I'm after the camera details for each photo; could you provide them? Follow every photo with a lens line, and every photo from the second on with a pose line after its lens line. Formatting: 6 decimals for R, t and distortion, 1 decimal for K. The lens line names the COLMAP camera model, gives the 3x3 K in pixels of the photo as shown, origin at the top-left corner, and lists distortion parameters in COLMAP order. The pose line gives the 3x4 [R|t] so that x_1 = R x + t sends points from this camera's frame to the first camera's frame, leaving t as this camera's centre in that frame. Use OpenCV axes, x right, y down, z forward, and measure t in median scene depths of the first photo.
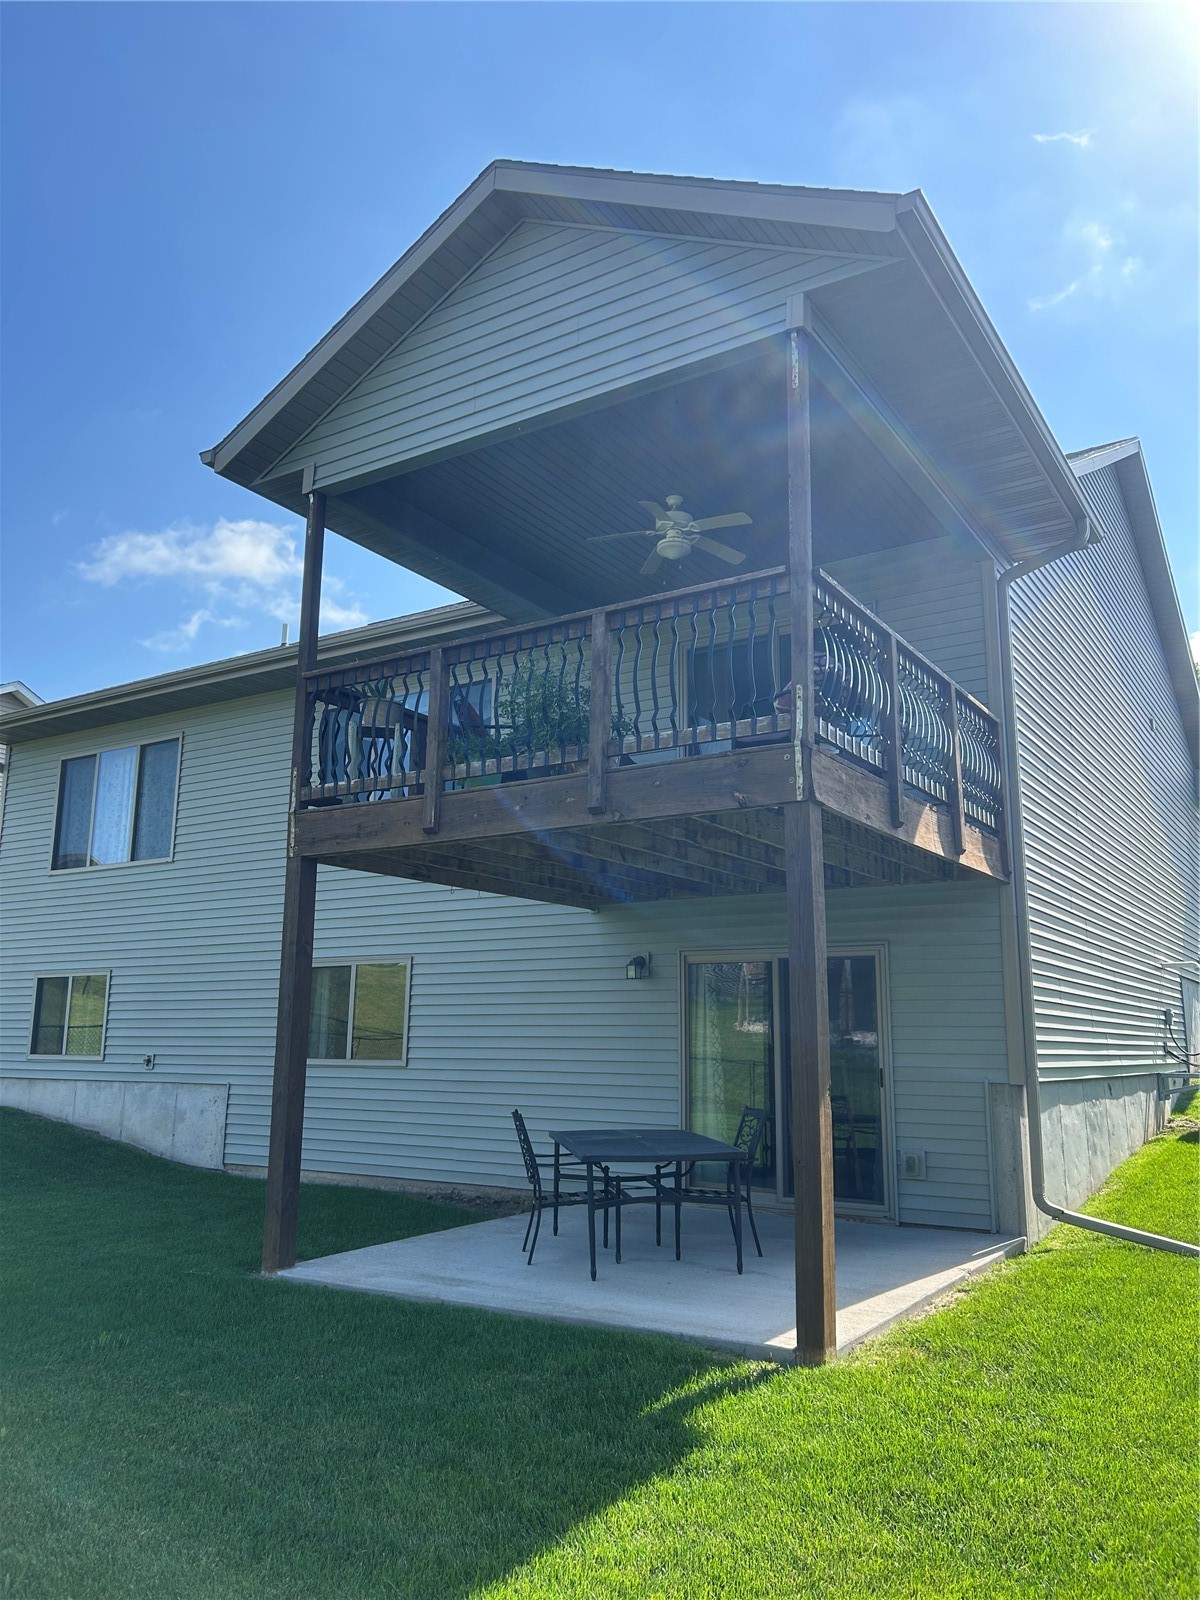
lens RADIAL K [[1214.9, 0, 600.0], [0, 1214.9, 800.0], [0, 0, 1]] dist [0.008639, 0.000468]
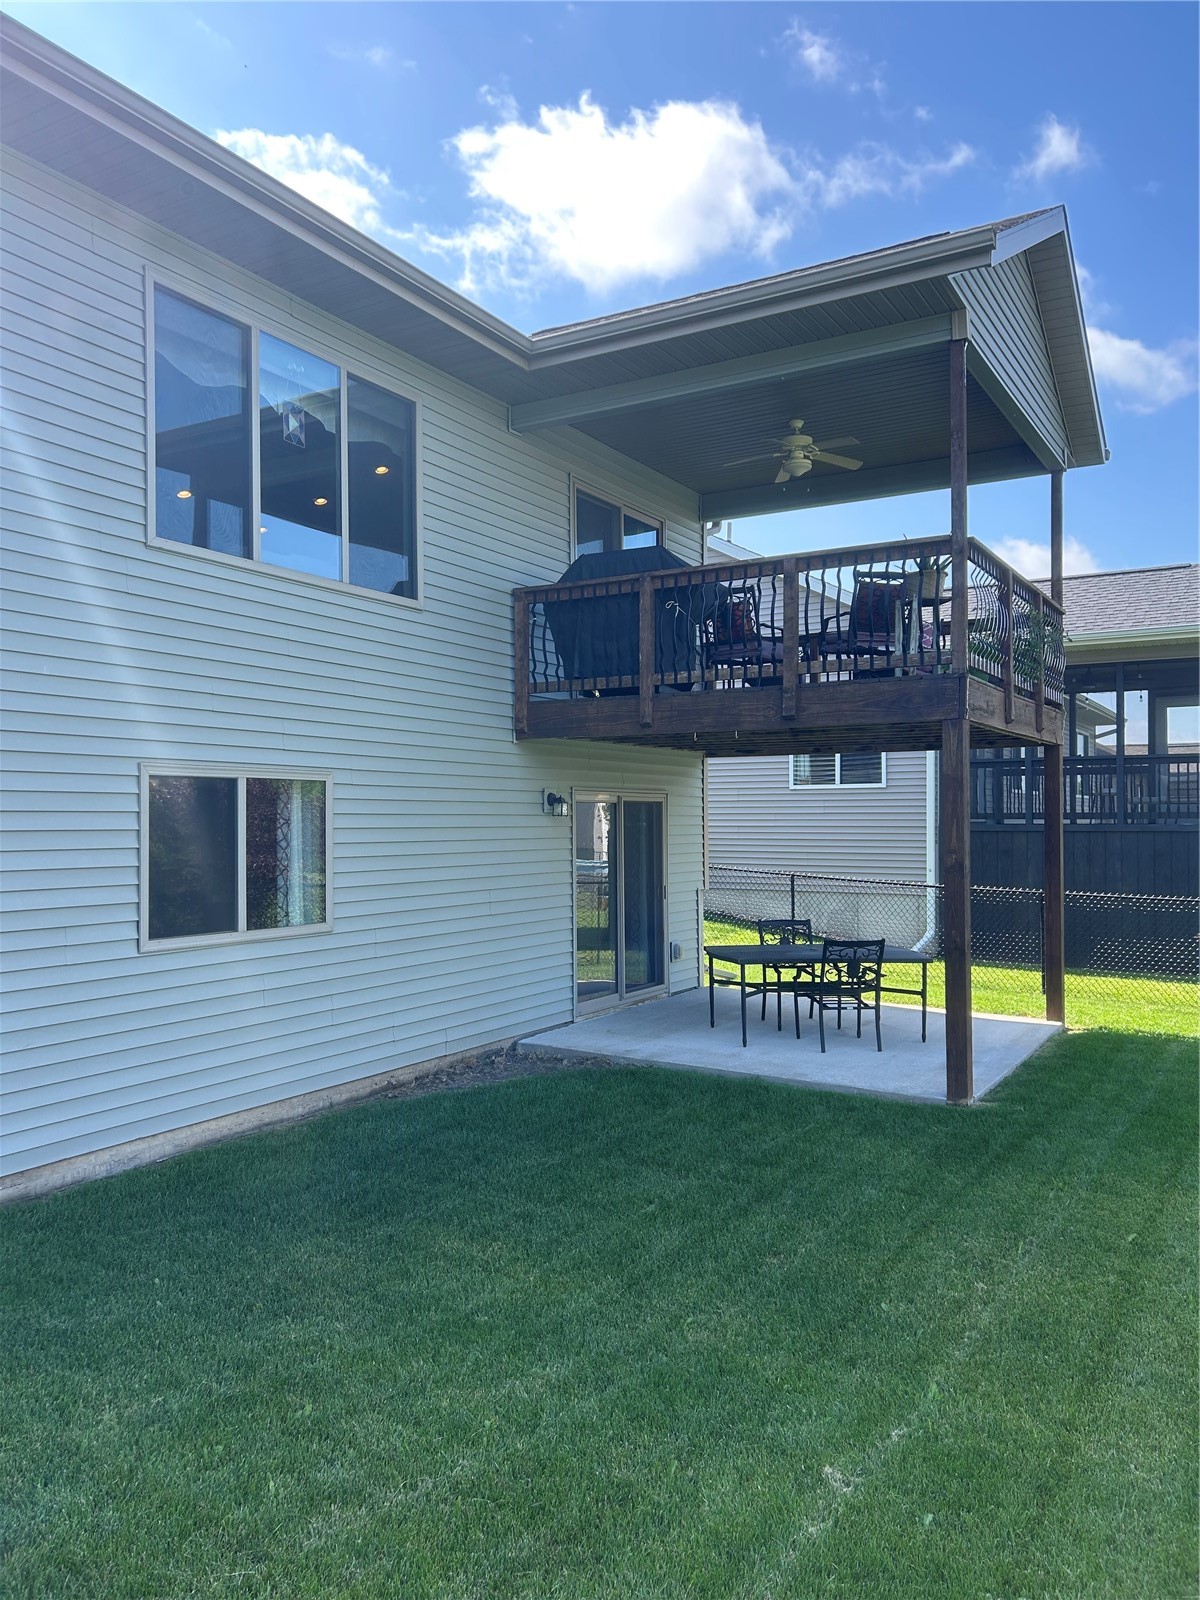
lens RADIAL K [[1187.9, 0, 599.5], [0, 1187.9, 846.9], [0, 0, 1]] dist [0.009441, 0.001324]
pose [[-0.030257, -0.029131, 0.999118, -0.731409], [-0.192195, 0.981092, 0.022785, 0.112092], [-0.980890, -0.191336, -0.035284, 0.774985]]
